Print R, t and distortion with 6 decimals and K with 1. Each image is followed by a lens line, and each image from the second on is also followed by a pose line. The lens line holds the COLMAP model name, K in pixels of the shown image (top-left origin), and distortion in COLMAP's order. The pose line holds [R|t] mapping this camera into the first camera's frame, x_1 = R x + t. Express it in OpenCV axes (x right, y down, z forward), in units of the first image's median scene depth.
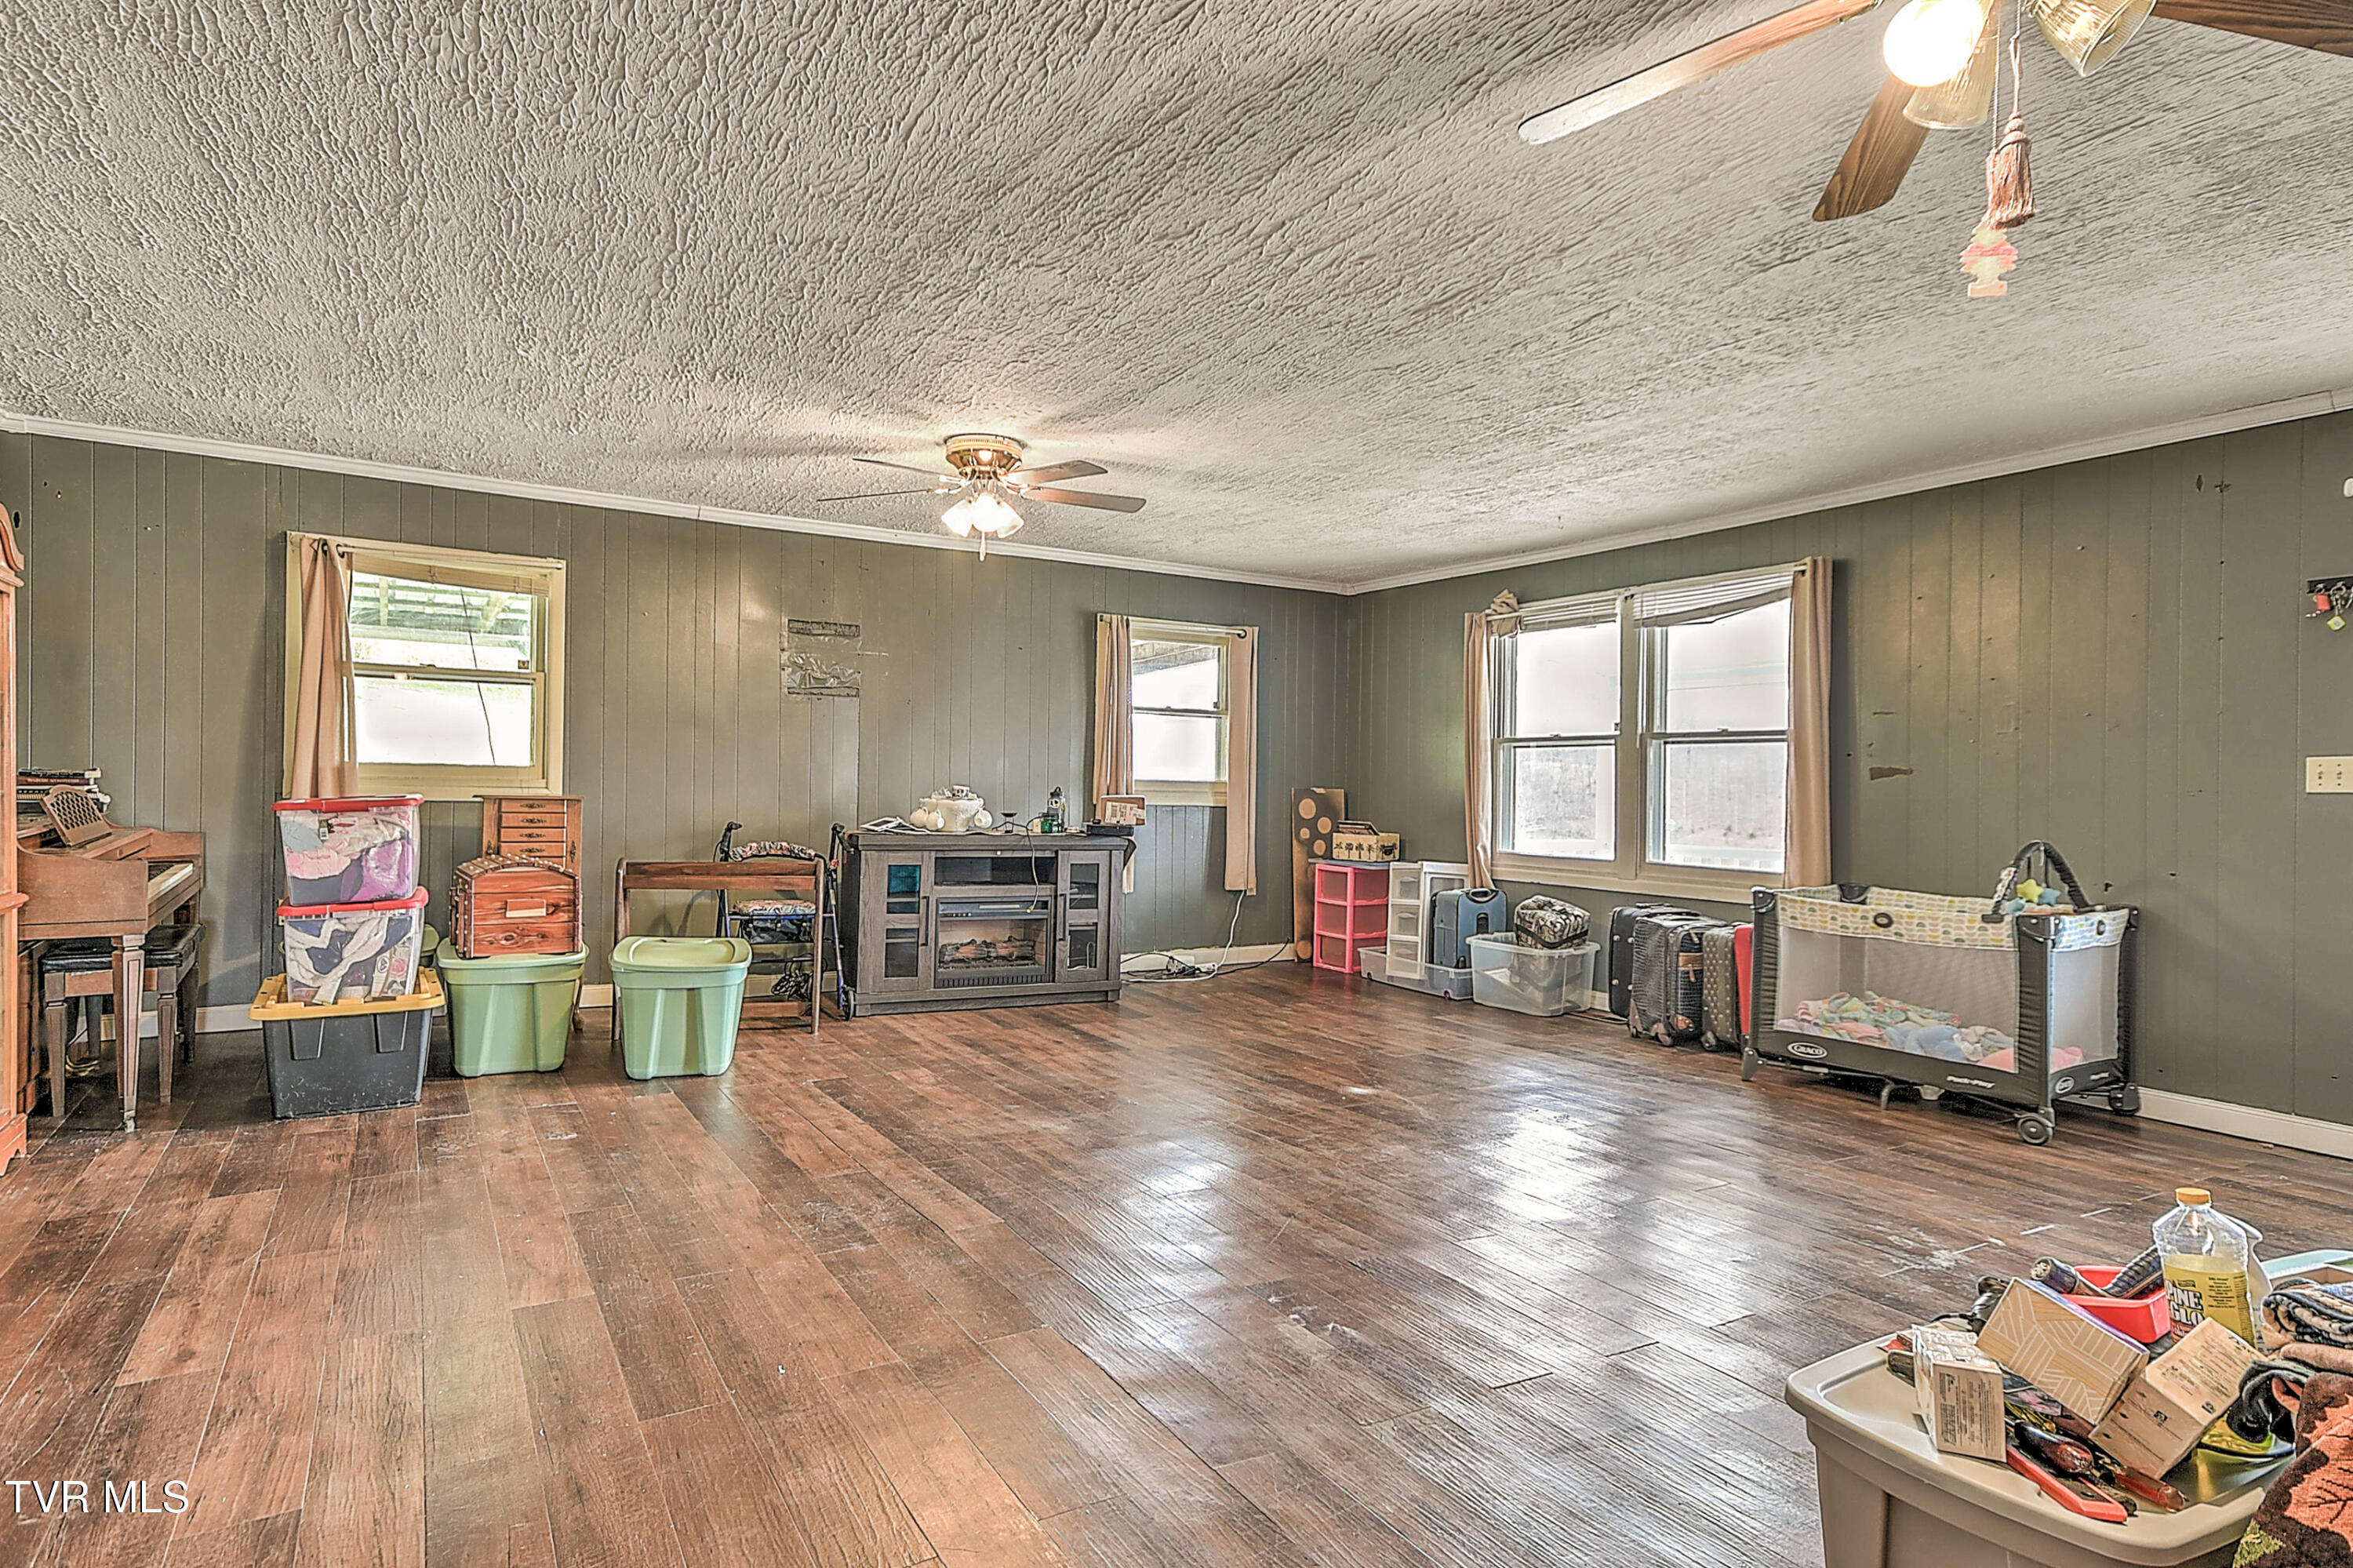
lens RADIAL K [[1266.6, 0, 1188.8], [0, 1266.6, 784.3], [0, 0, 1]] dist [0.017422, 0.011663]
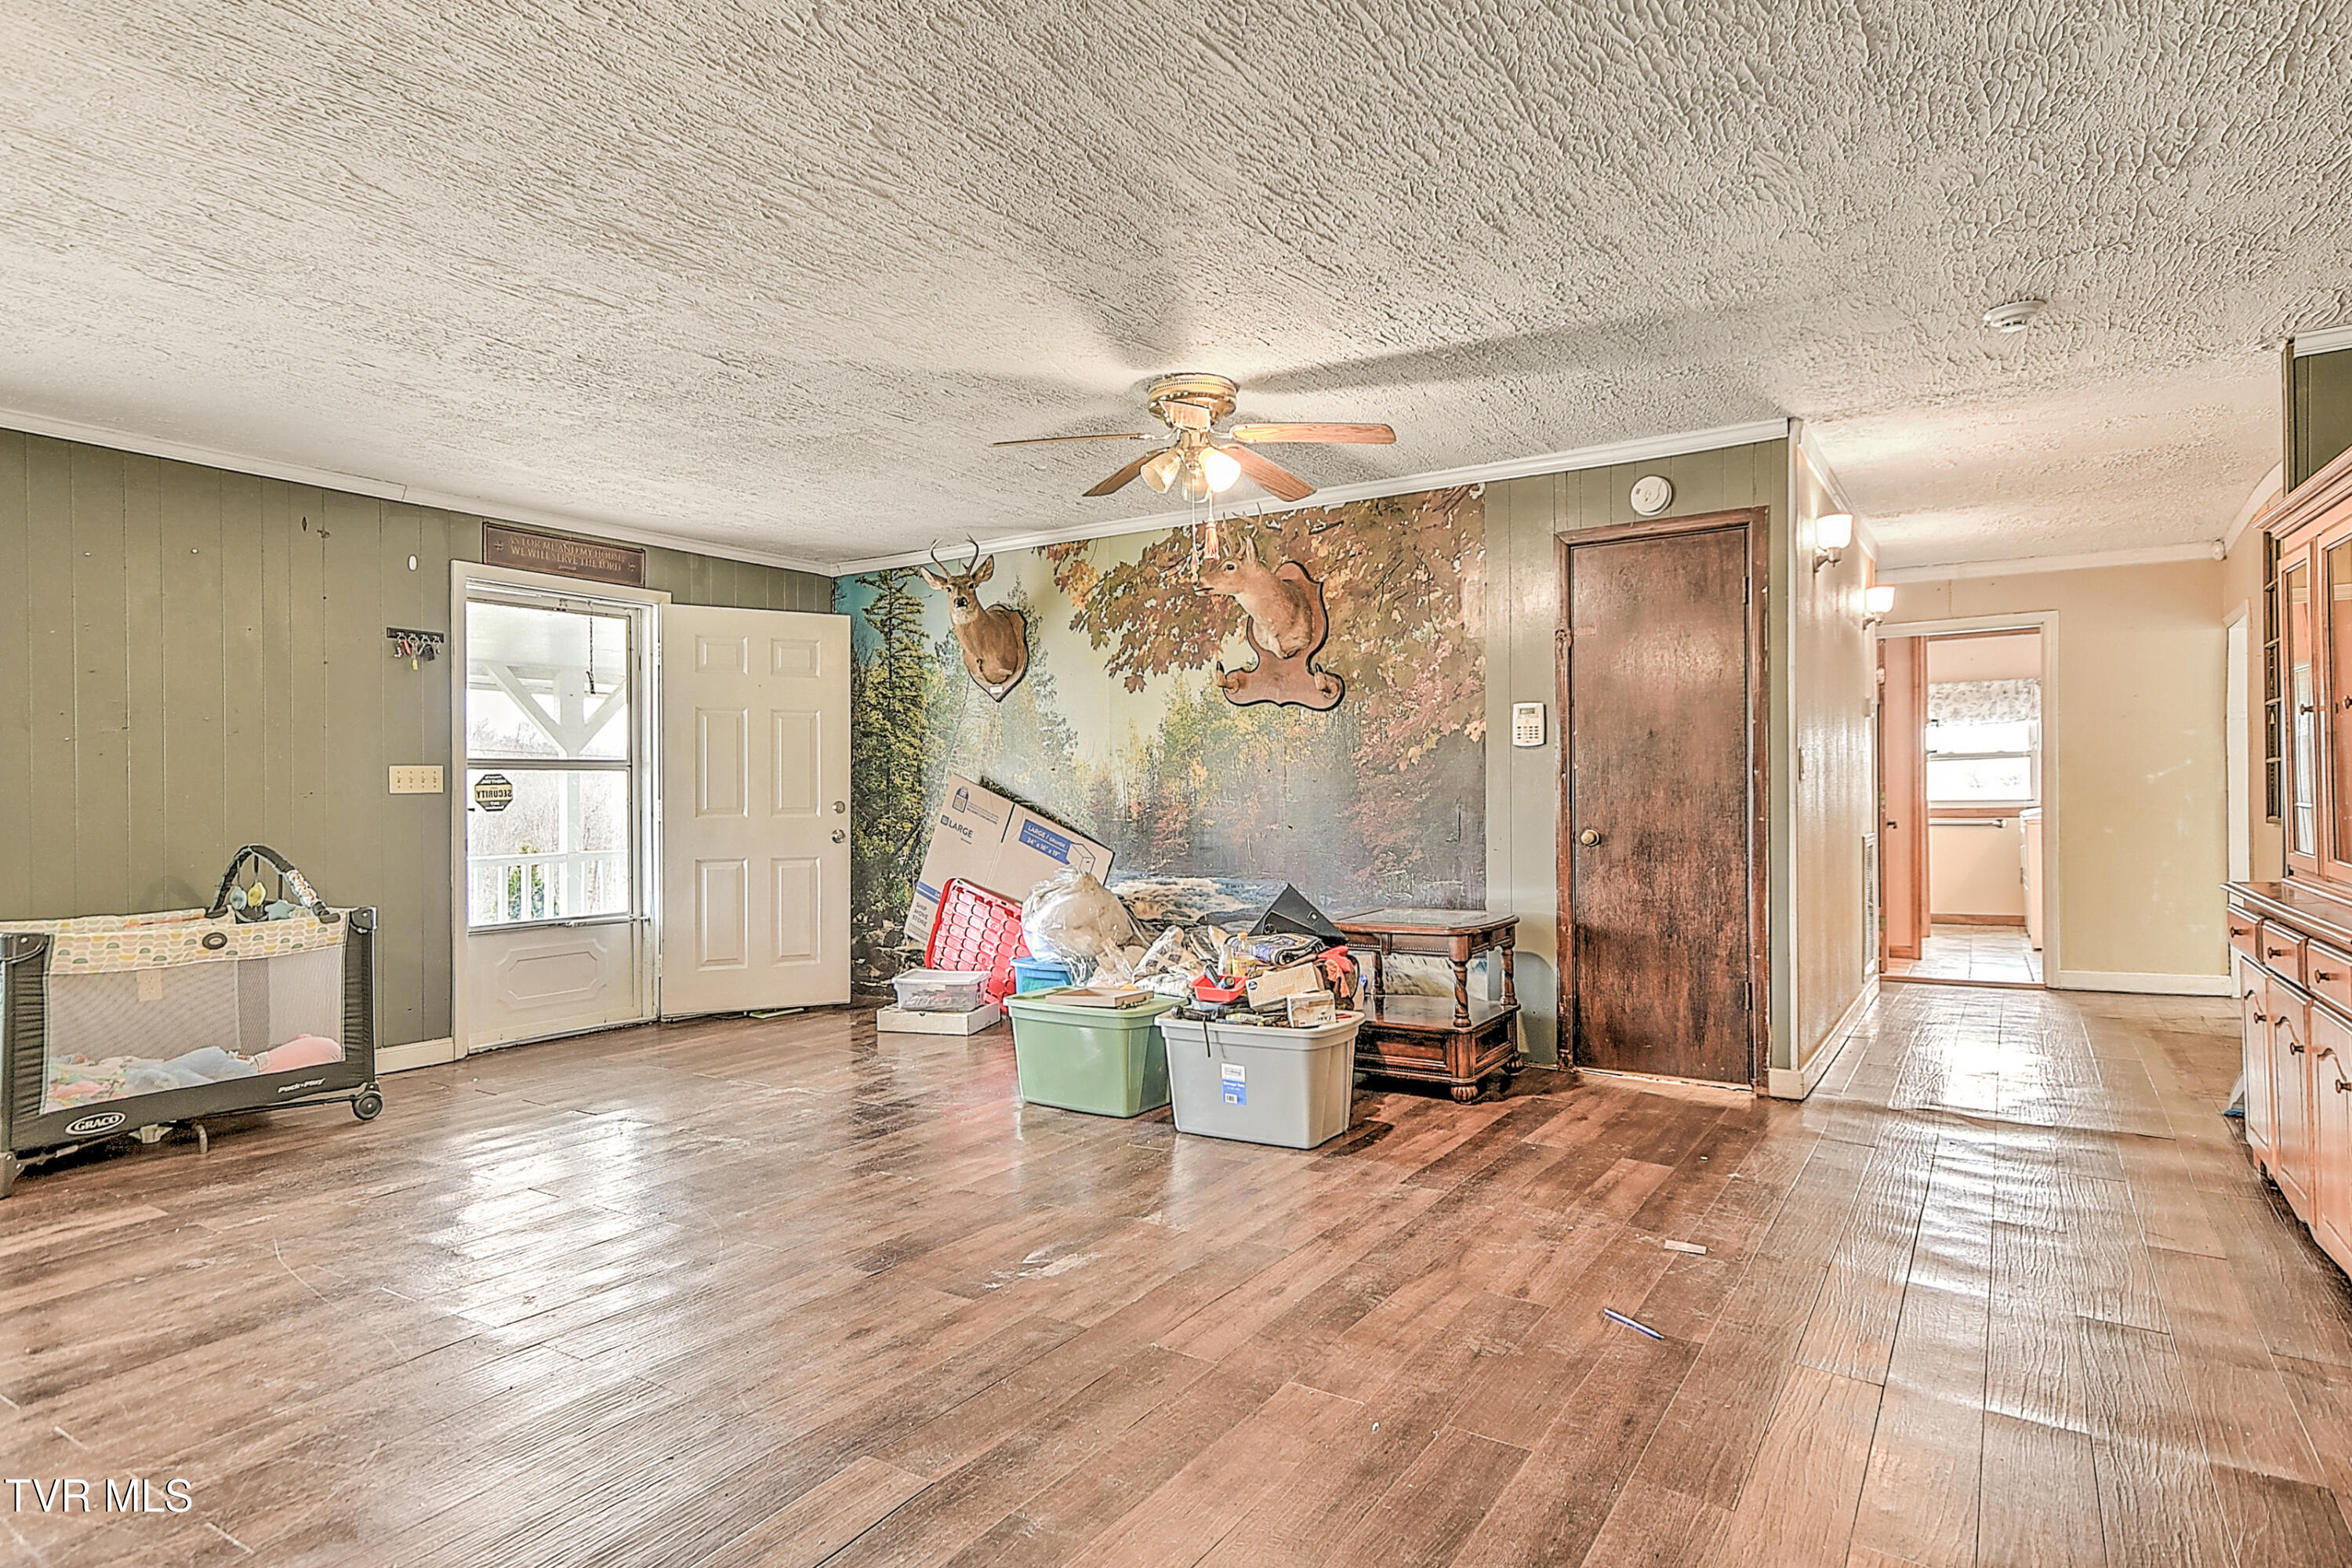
lens RADIAL K [[1266.0, 0, 1168.1], [0, 1266.0, 794.4], [0, 0, 1]] dist [0.017422, 0.011663]
pose [[-0.431630, -0.010965, 0.901984, -0.422949], [-0.001185, 0.999932, 0.011589, -0.005522], [-0.902050, 0.003933, -0.431614, 0.594405]]
